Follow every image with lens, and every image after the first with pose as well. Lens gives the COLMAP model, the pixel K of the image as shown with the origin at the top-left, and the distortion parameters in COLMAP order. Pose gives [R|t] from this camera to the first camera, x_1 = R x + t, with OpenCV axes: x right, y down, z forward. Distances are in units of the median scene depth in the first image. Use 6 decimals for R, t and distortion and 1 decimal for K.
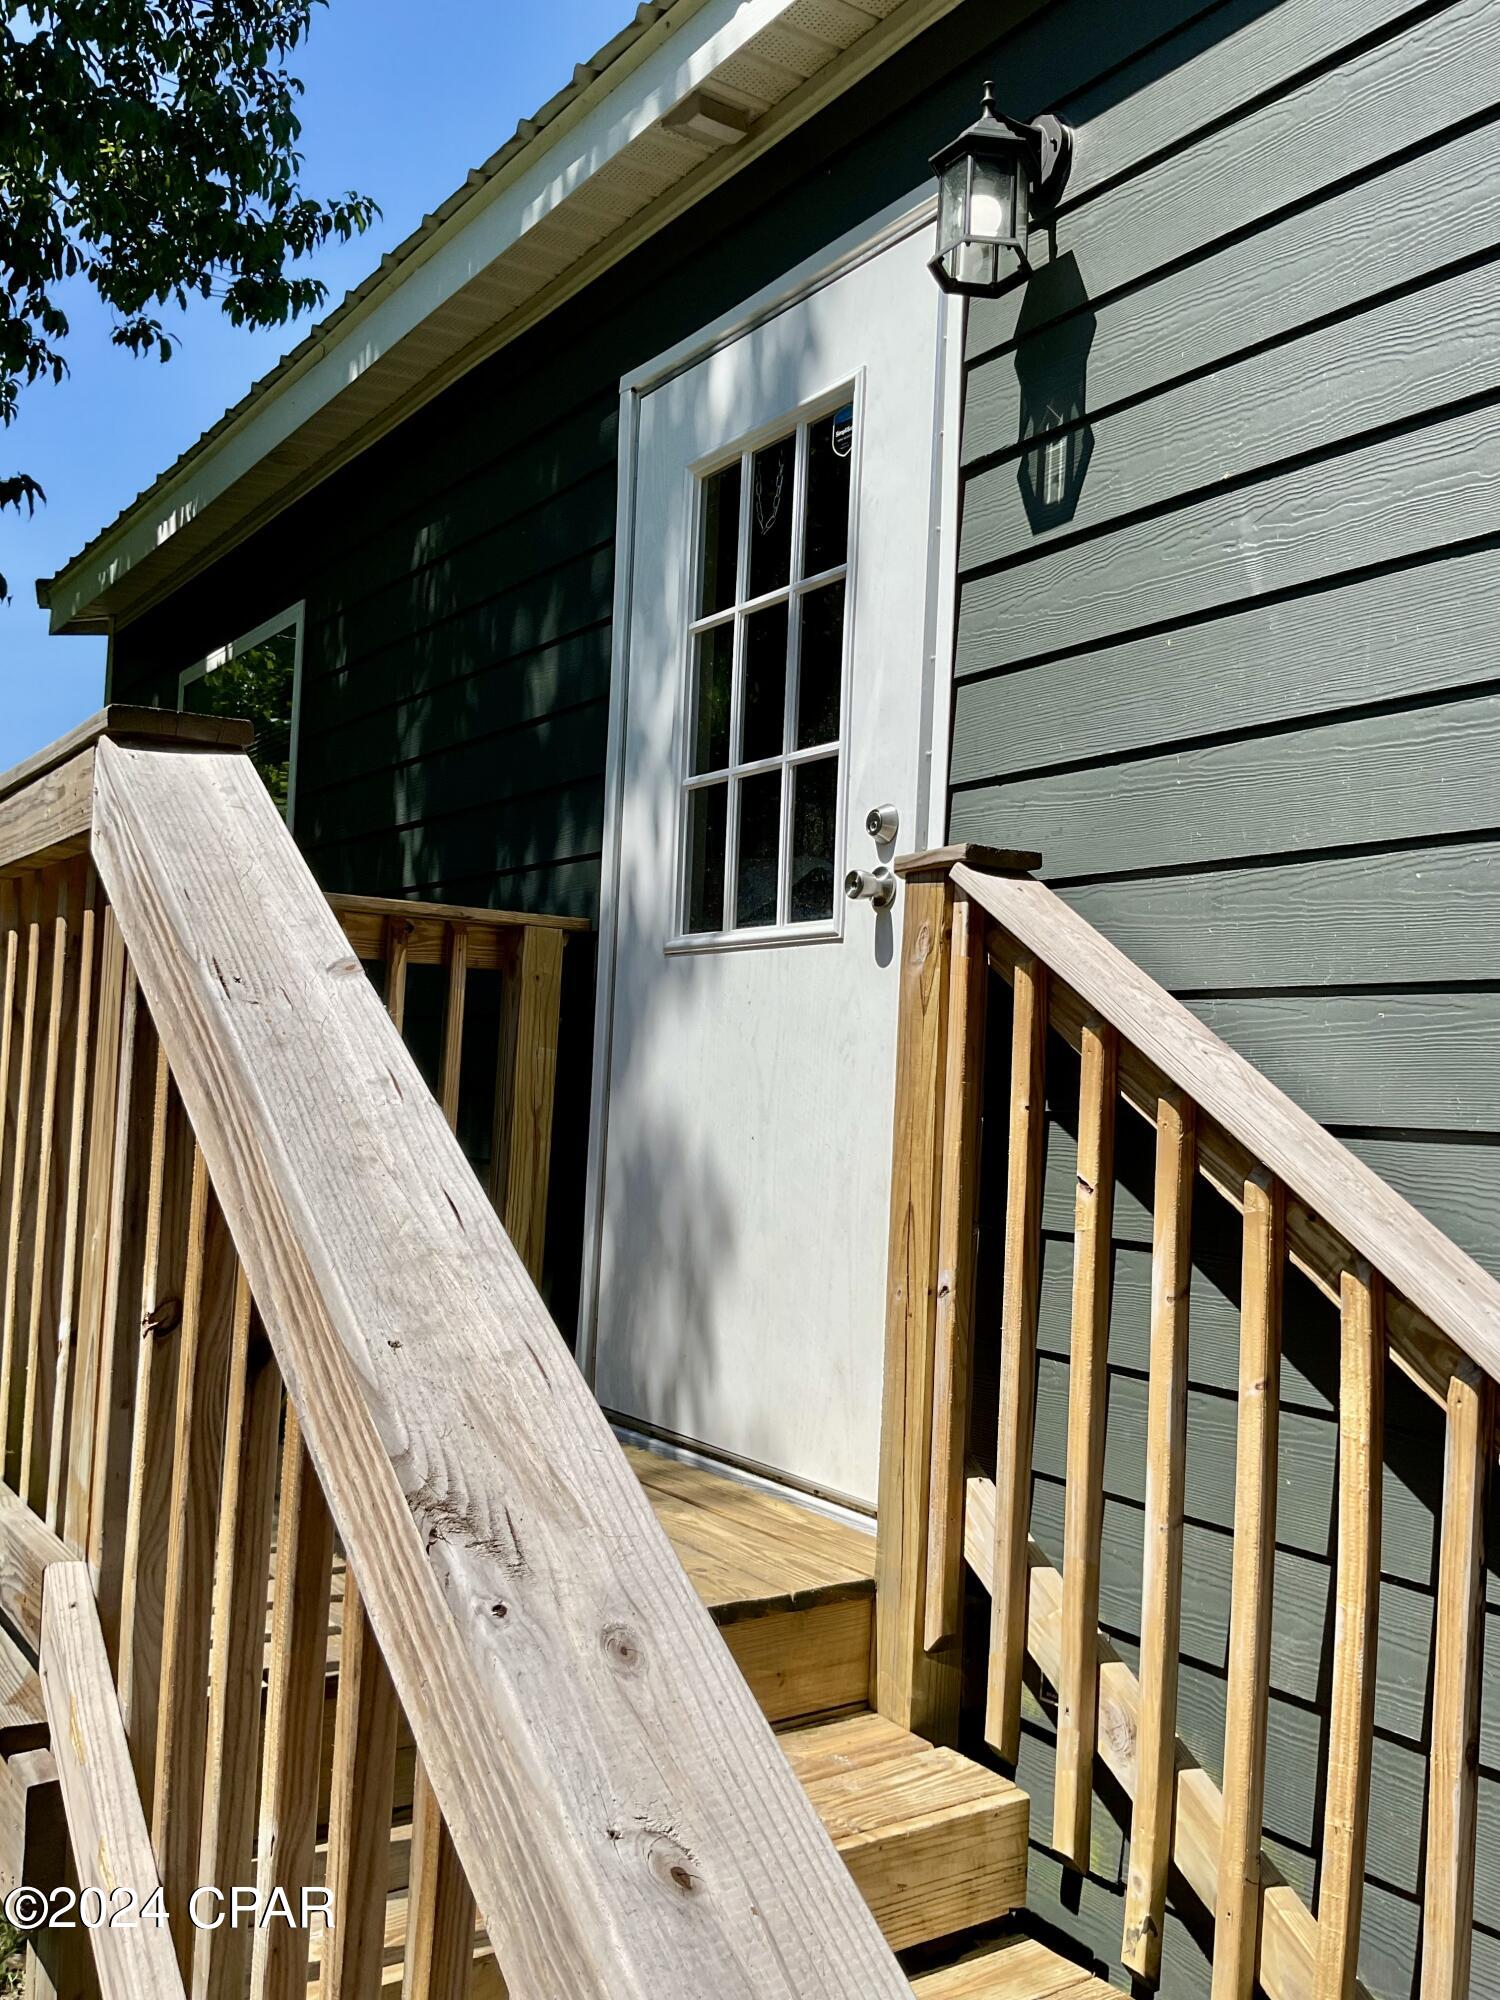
lens RADIAL K [[1671.1, 0, 752.5], [0, 1671.1, 991.8], [0, 0, 1]] dist [0.089252, -0.168731]
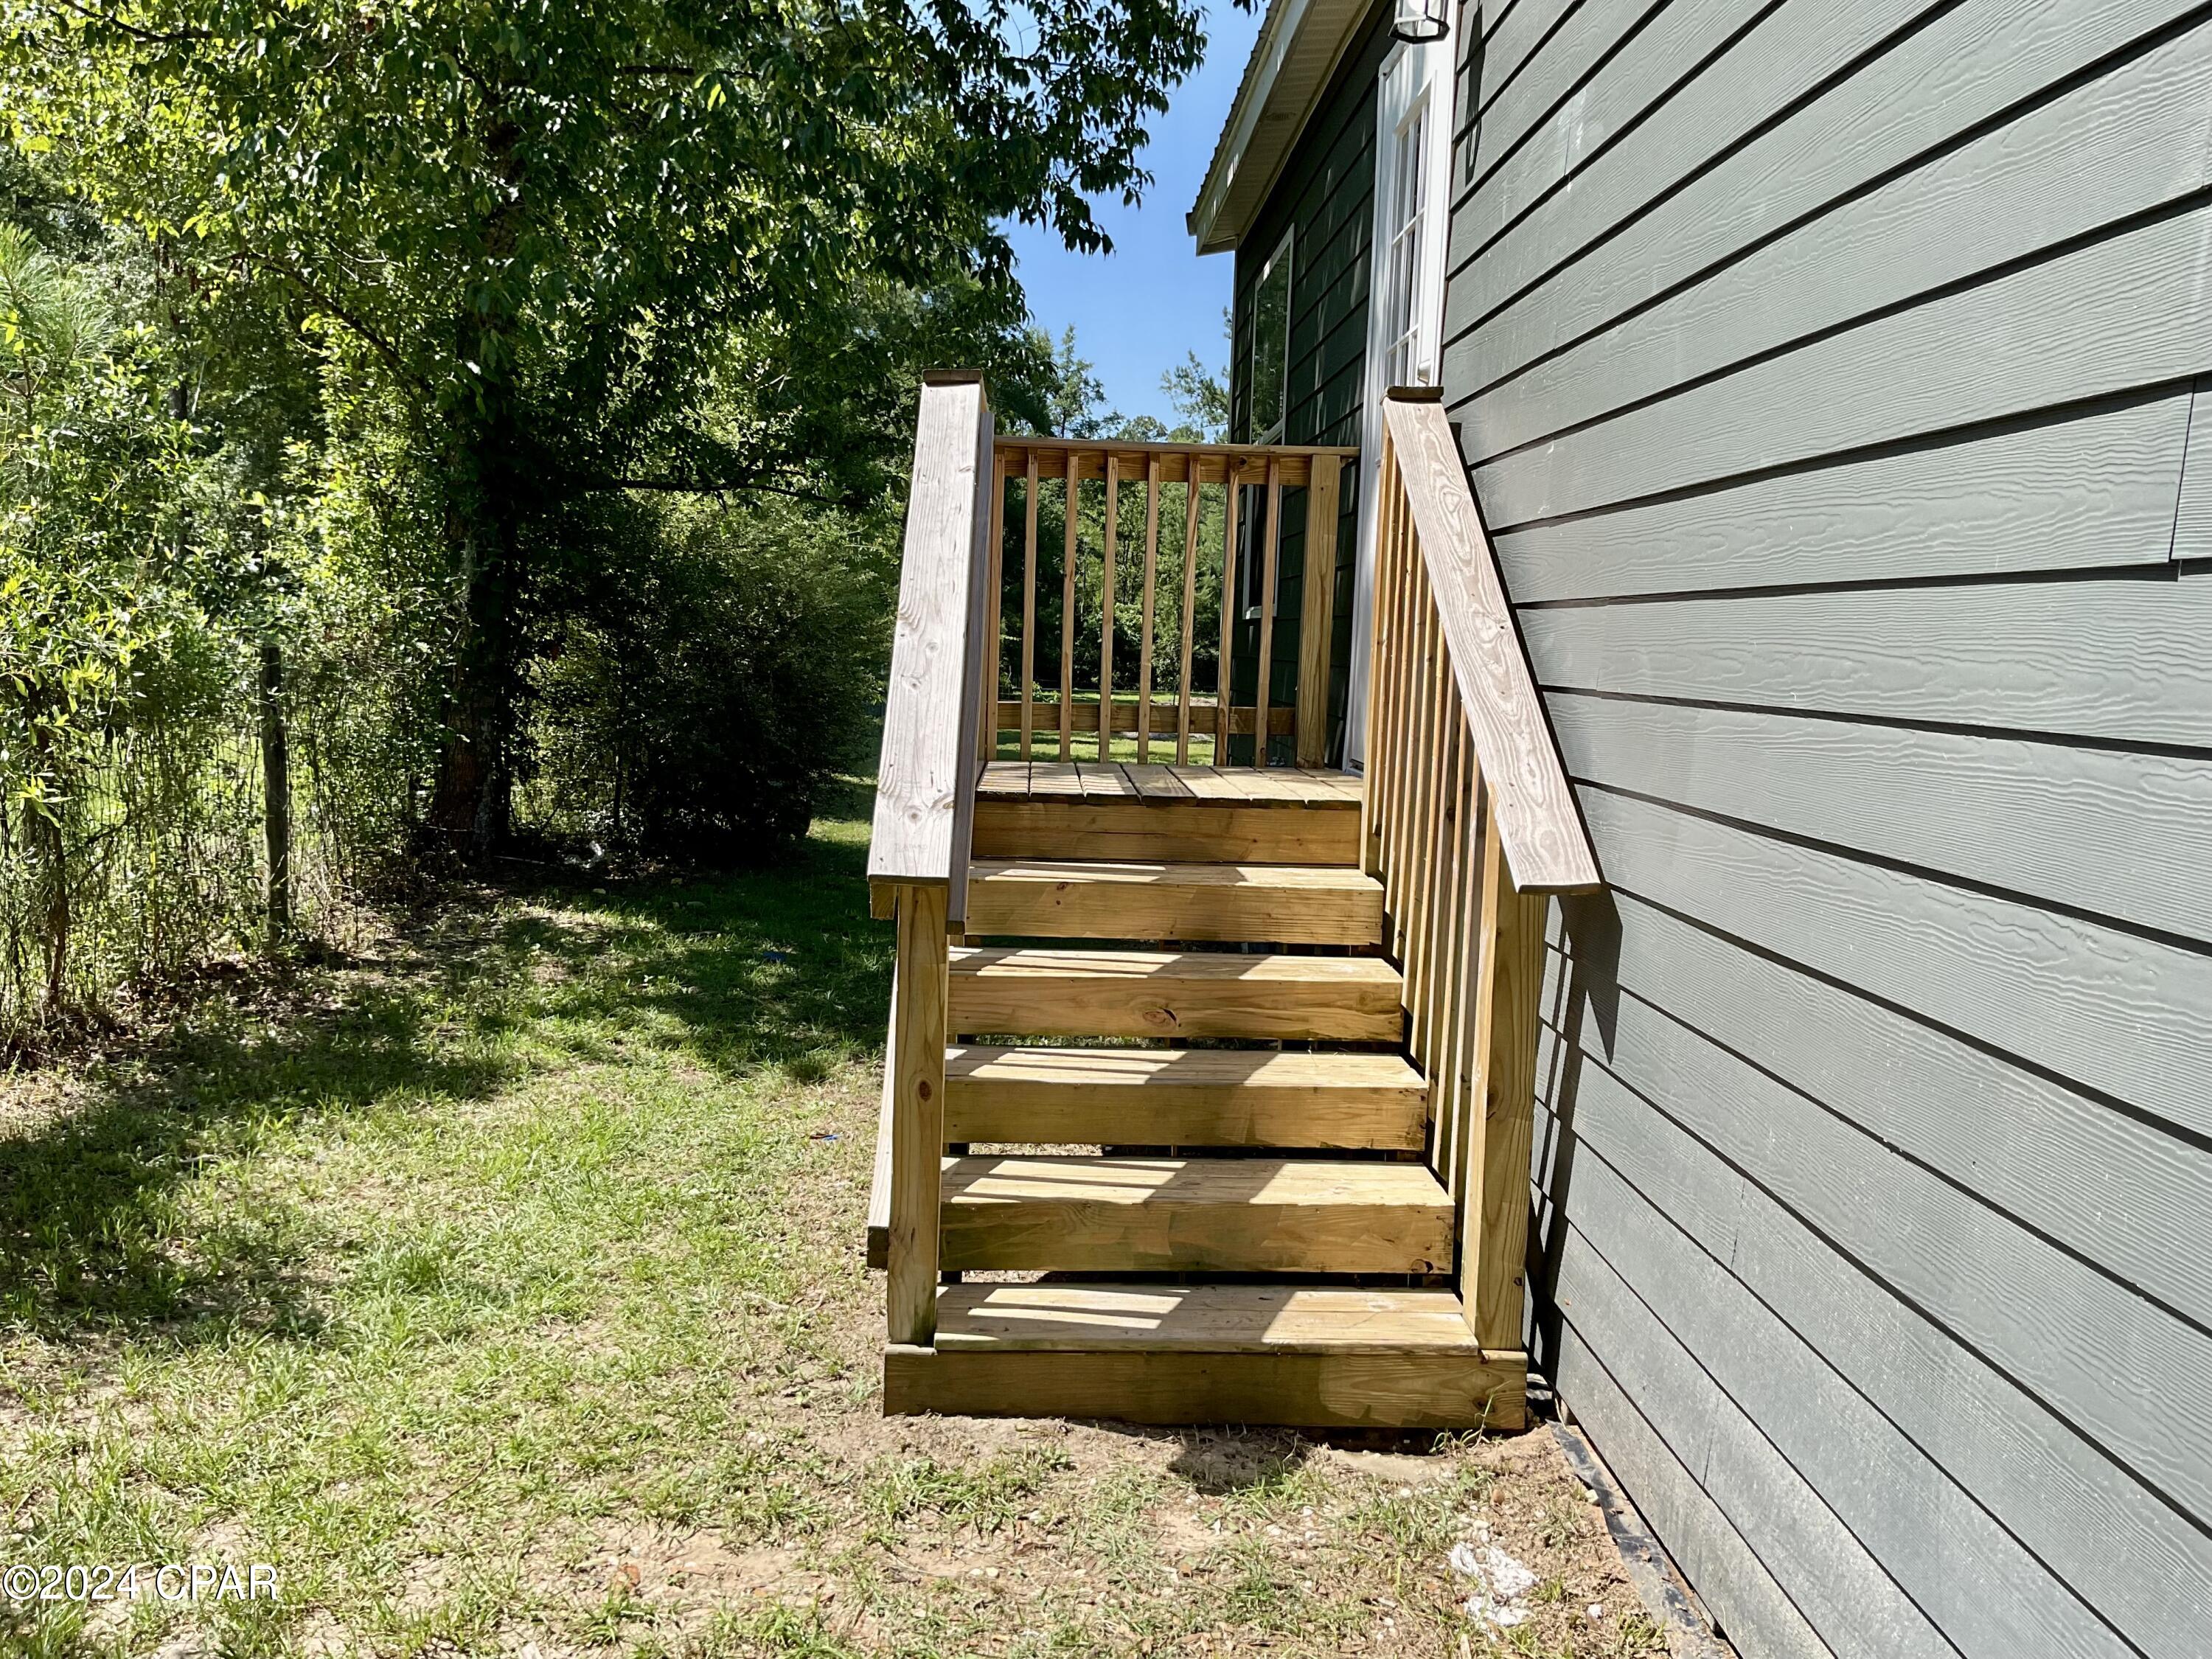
lens RADIAL K [[1848.2, 0, 1106.1], [0, 1848.2, 835.6], [0, 0, 1]] dist [0.089252, -0.168731]
pose [[0.842192, 0.035002, -0.538041, 0.635722], [0.043086, 0.990331, 0.131867, 0.074088], [0.537454, -0.134239, 0.832540, -0.573966]]
